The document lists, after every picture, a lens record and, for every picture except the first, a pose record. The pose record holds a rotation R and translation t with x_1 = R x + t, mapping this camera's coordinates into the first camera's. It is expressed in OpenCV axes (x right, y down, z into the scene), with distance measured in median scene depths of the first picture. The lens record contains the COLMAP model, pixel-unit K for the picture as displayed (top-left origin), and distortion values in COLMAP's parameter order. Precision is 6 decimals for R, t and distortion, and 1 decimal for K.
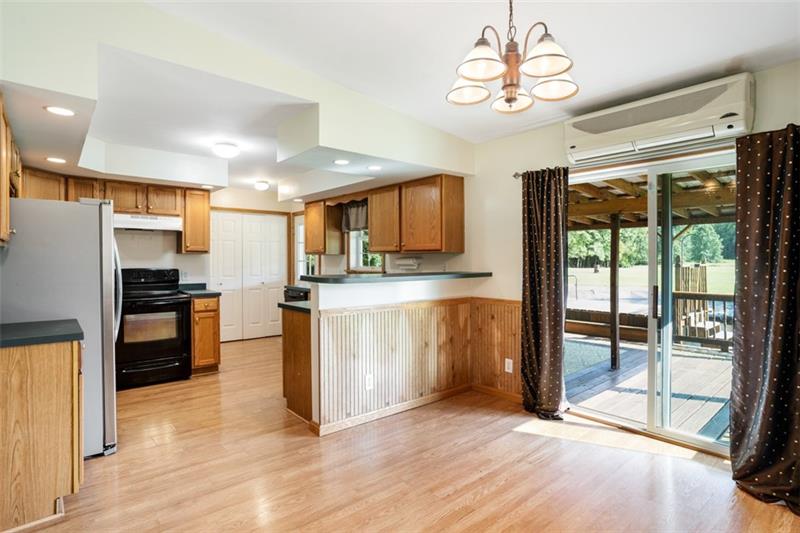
lens RADIAL K [[410.8, 0, 388.0], [0, 410.8, 267.8], [0, 0, 1]] dist [0.000183, 0.000037]
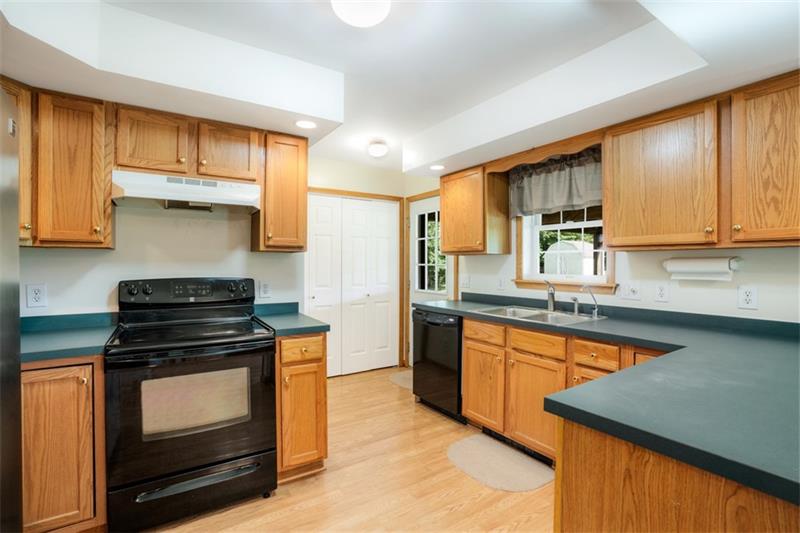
lens RADIAL K [[372.0, 0, 400.0], [0, 372.0, 266.5], [0, 0, 1]] dist [-0.031442, 0.000545]
pose [[0.994107, 0.001569, -0.108395, -0.264096], [-0.002591, 0.999953, -0.009295, -0.009941], [0.108376, 0.009521, 0.994064, 0.534718]]
